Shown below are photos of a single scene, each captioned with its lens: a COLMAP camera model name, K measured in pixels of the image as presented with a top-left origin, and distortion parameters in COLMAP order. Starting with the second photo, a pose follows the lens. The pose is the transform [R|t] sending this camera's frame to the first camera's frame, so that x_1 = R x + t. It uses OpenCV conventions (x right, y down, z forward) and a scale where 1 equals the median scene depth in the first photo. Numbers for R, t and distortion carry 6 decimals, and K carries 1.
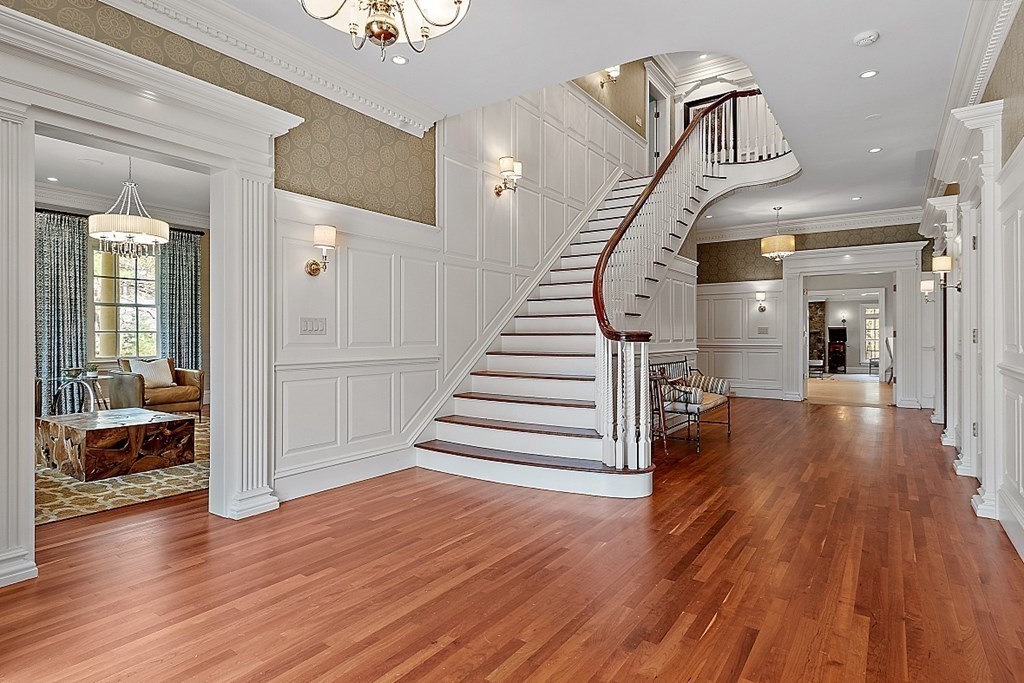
lens RADIAL K [[544.3, 0, 511.9], [0, 544.3, 341.2], [0, 0, 1]] dist [0.000031, -0.000066]
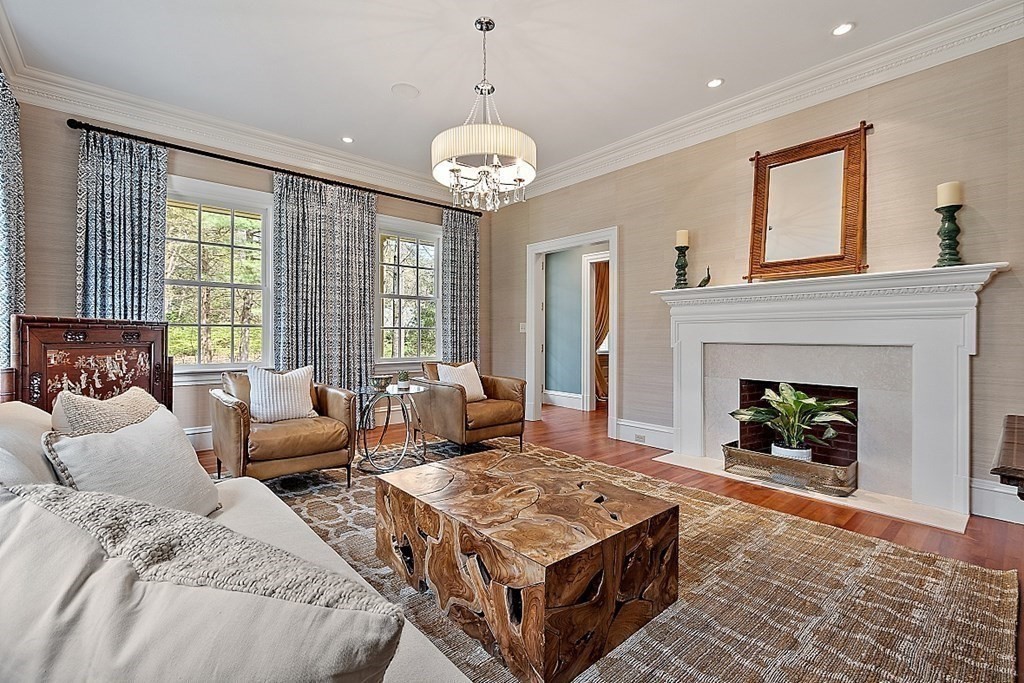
lens RADIAL K [[452.2, 0, 512.1], [0, 452.2, 338.0], [0, 0, 1]] dist [-0.002585, -0.000149]
pose [[0.969955, 0.006928, -0.243186, -0.410590], [-0.007043, 0.999975, 0.000396, -0.003233], [0.243182, 0.001329, 0.969980, 0.378548]]
